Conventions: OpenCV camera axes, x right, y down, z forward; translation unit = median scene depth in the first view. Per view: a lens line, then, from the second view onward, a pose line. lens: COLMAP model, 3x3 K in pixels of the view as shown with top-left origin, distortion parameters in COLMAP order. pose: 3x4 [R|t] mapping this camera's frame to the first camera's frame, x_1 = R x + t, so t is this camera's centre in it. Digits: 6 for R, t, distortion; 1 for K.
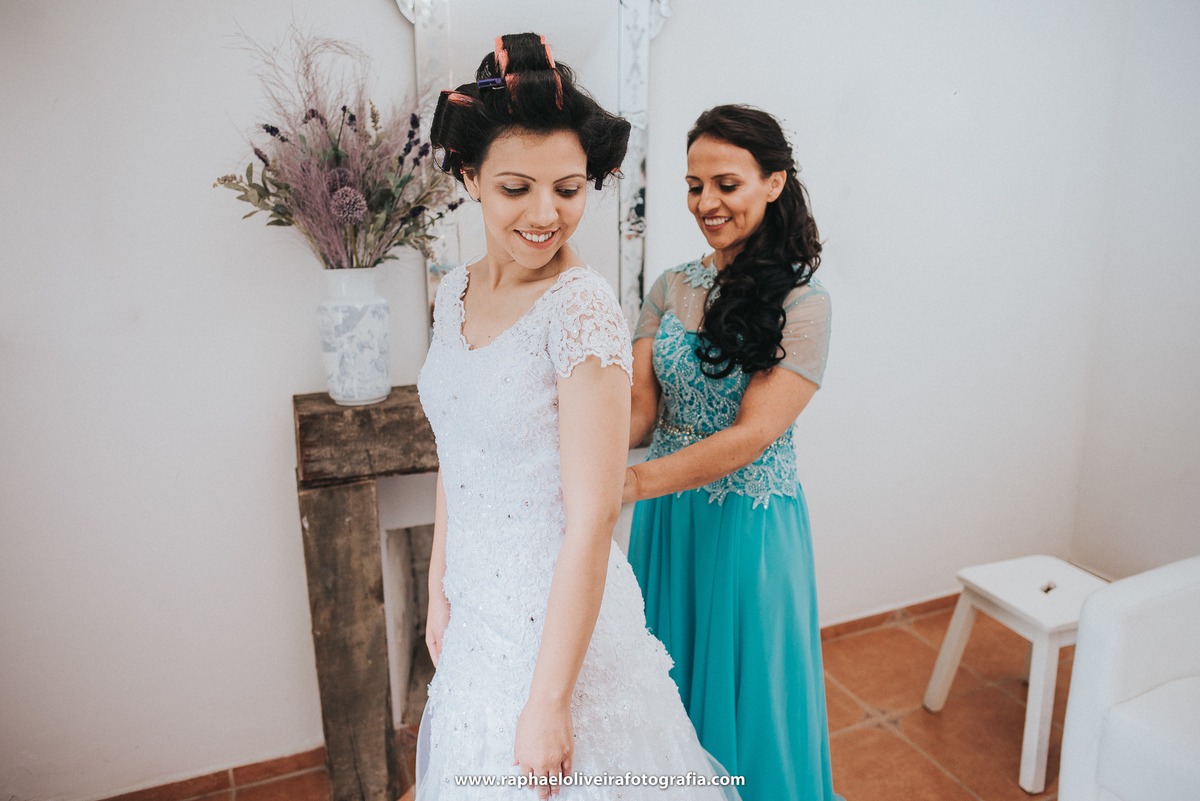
lens RADIAL K [[806.6, 0, 600.0], [0, 806.6, 400.5], [0, 0, 1]] dist [0.000092, -0.000041]
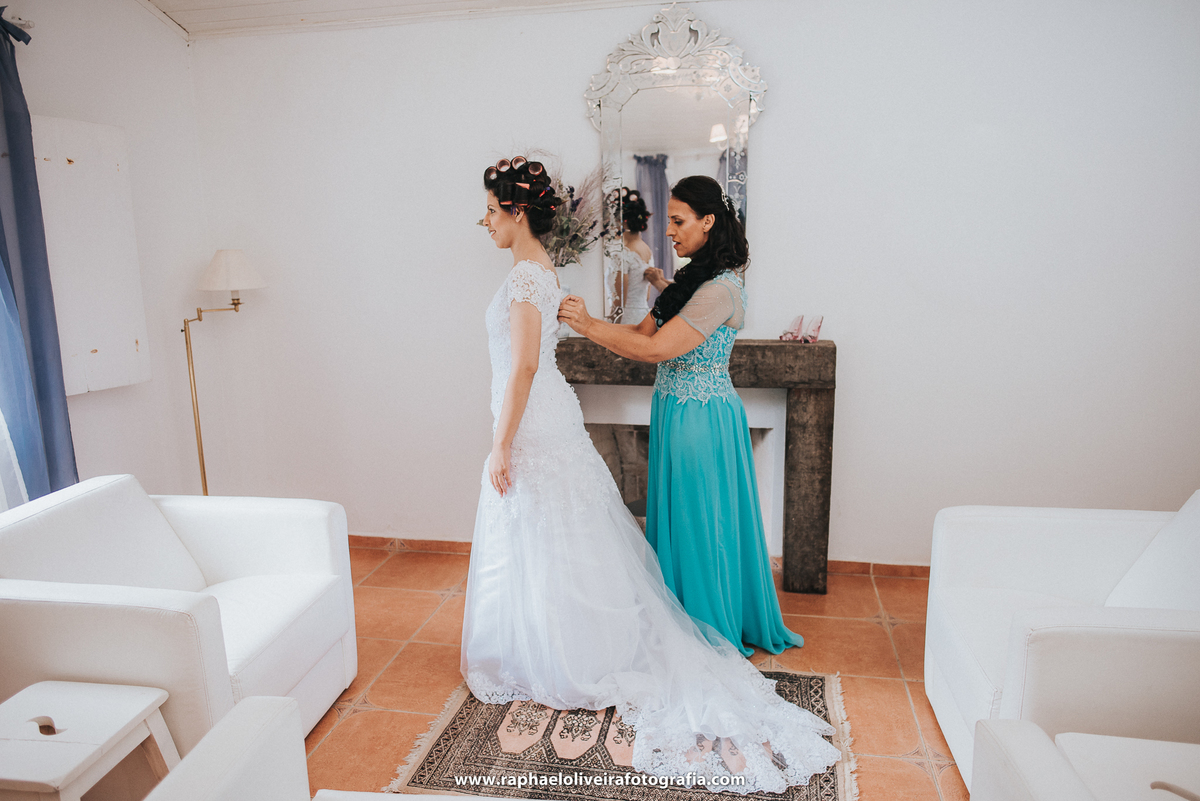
lens RADIAL K [[806.6, 0, 600.0], [0, 806.6, 400.5], [0, 0, 1]] dist [0.000092, -0.000041]
pose [[0.853628, 0.115338, -0.507953, 0.938508], [-0.119464, 0.992534, 0.024607, 0.102690], [0.506999, 0.039677, 0.861033, -0.614318]]
